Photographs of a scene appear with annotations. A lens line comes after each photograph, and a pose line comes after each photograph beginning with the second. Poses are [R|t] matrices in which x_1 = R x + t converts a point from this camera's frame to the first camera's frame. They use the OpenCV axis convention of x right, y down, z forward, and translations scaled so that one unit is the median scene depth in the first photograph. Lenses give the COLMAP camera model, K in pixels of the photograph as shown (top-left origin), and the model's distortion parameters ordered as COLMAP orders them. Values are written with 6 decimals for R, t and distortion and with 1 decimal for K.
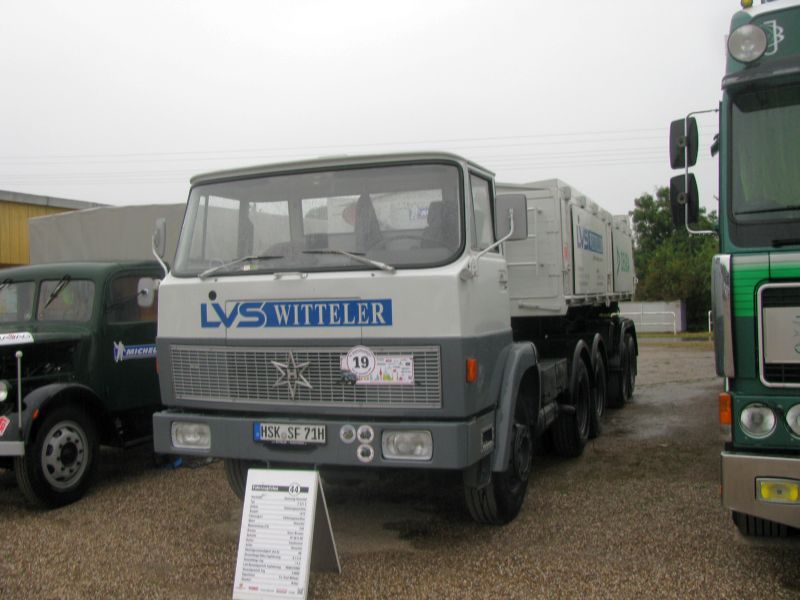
lens RADIAL K [[845.8, 0, 397.7], [0, 845.8, 283.9], [0, 0, 1]] dist [-0.215806, 0.306351]
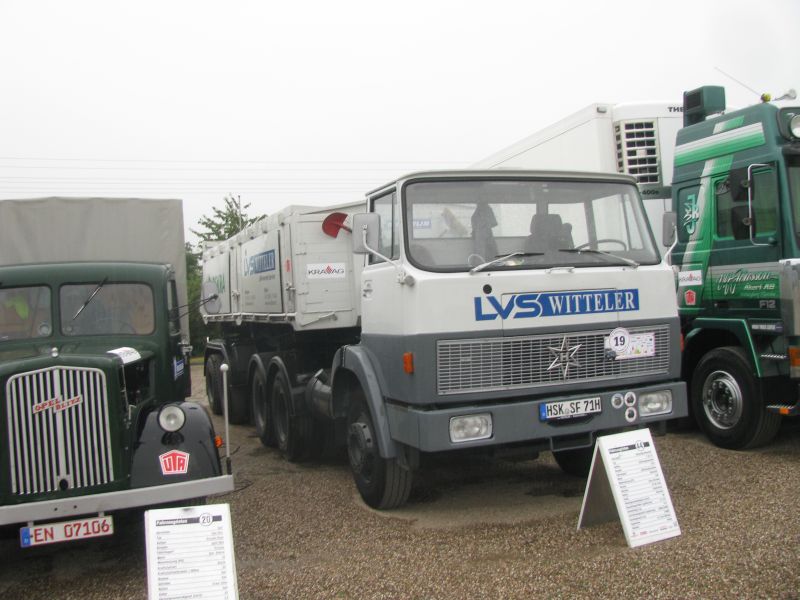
lens RADIAL K [[845.8, 0, 397.7], [0, 845.8, 283.9], [0, 0, 1]] dist [-0.215806, 0.306351]
pose [[0.733830, 0.005932, 0.679307, -1.075448], [0.024411, 0.999086, -0.035095, 0.043831], [-0.678894, 0.042337, 0.733015, 0.324153]]
